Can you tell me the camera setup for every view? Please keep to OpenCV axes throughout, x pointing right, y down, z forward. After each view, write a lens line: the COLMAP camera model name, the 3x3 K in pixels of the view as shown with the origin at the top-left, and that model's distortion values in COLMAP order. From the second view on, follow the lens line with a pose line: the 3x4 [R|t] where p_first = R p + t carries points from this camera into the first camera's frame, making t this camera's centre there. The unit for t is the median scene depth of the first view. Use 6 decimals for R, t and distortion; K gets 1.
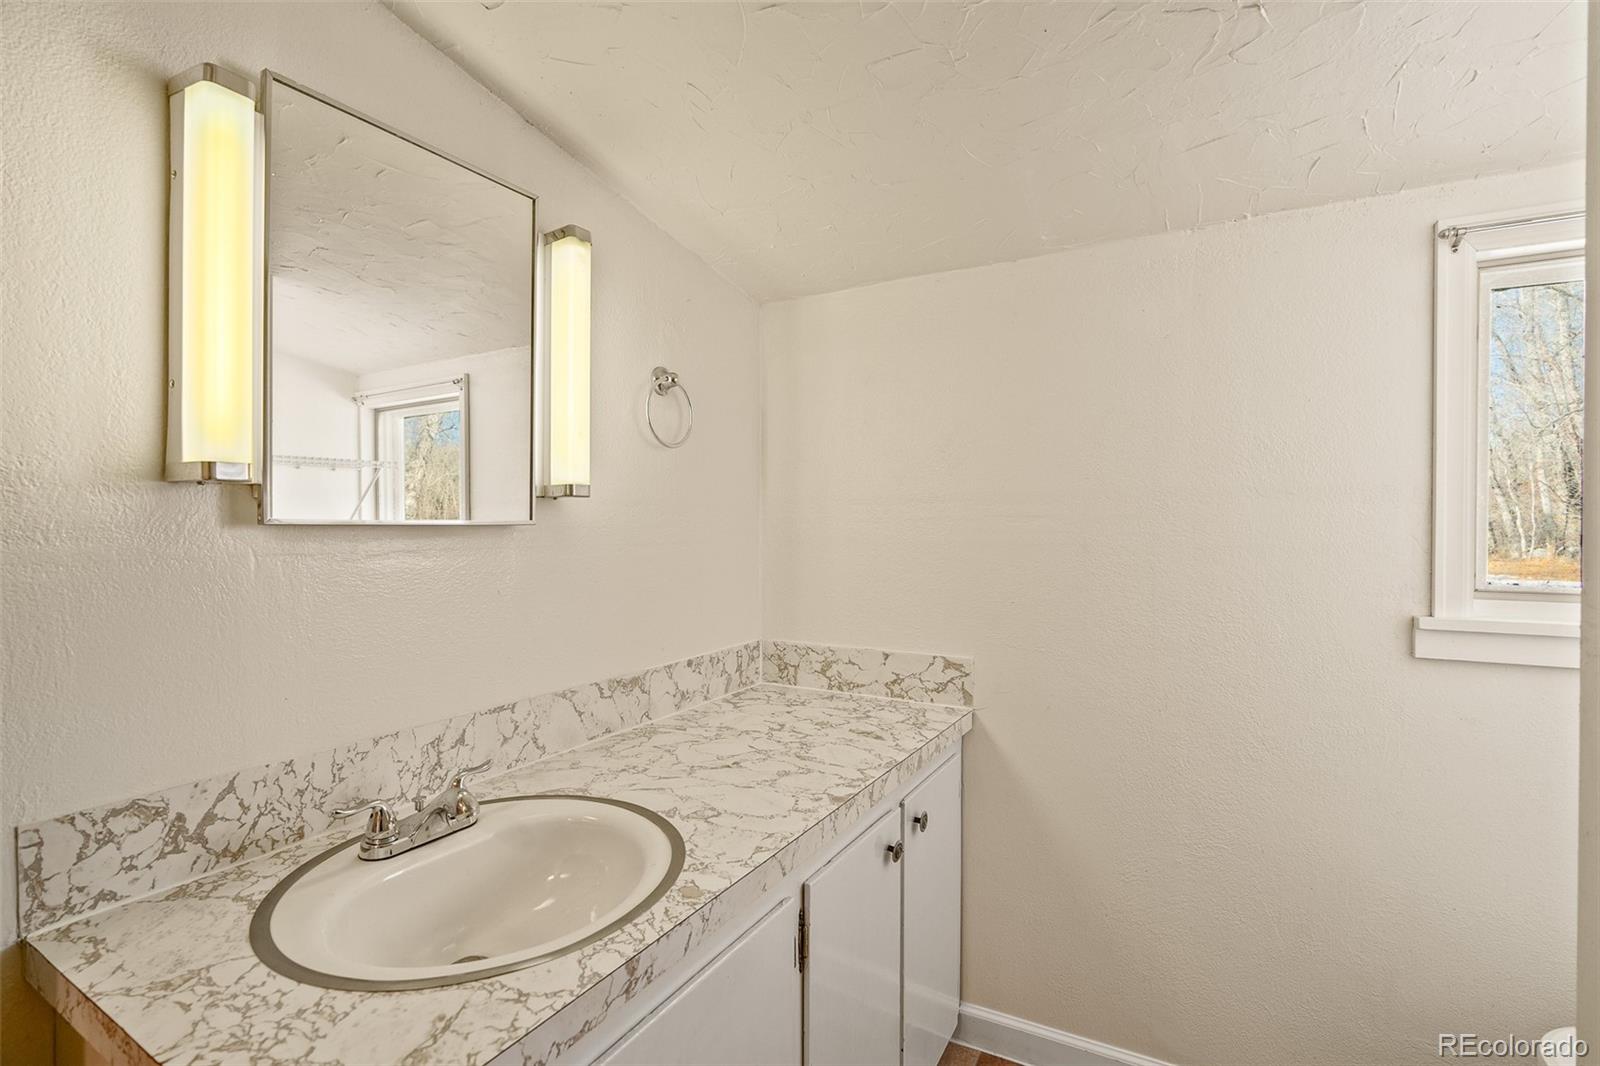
lens RADIAL K [[726.8, 0, 807.0], [0, 726.8, 522.3], [0, 0, 1]] dist [-0.010174, 0.001223]
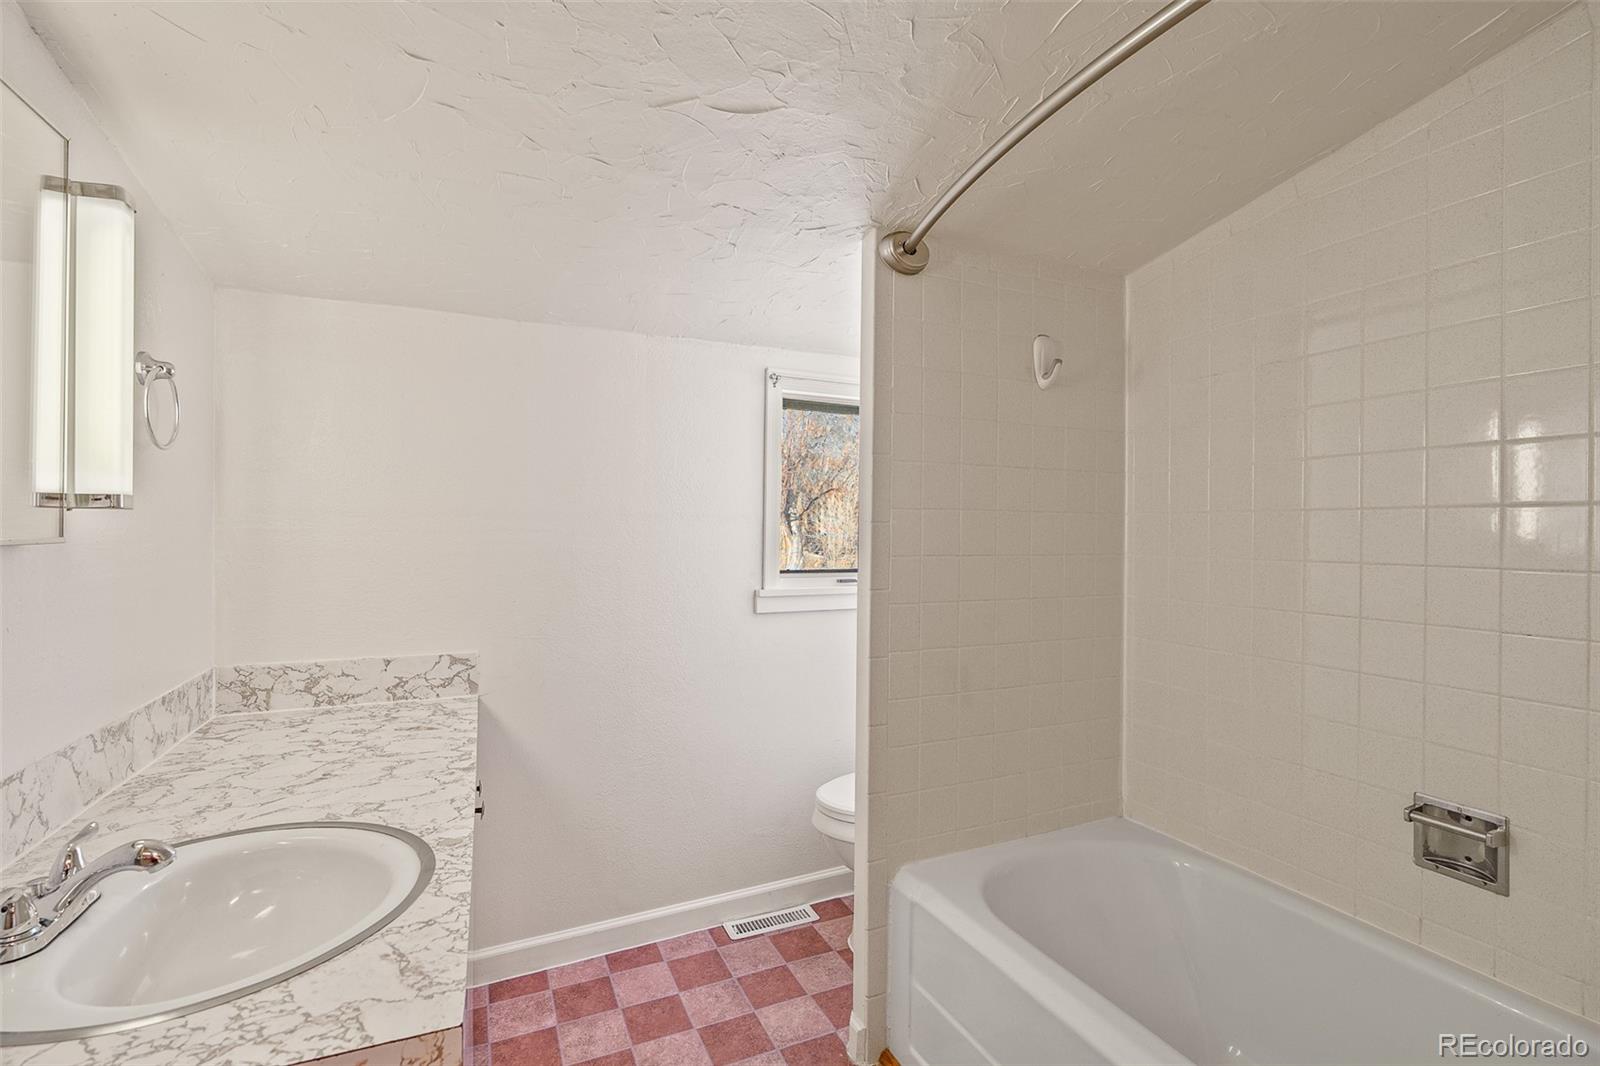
lens RADIAL K [[726.8, 0, 807.0], [0, 726.8, 522.3], [0, 0, 1]] dist [-0.010174, 0.001223]
pose [[0.587354, 0.012216, 0.809238, -0.451927], [-0.009005, 0.999923, -0.008558, -0.016829], [-0.809280, -0.002260, 0.587419, -0.120709]]
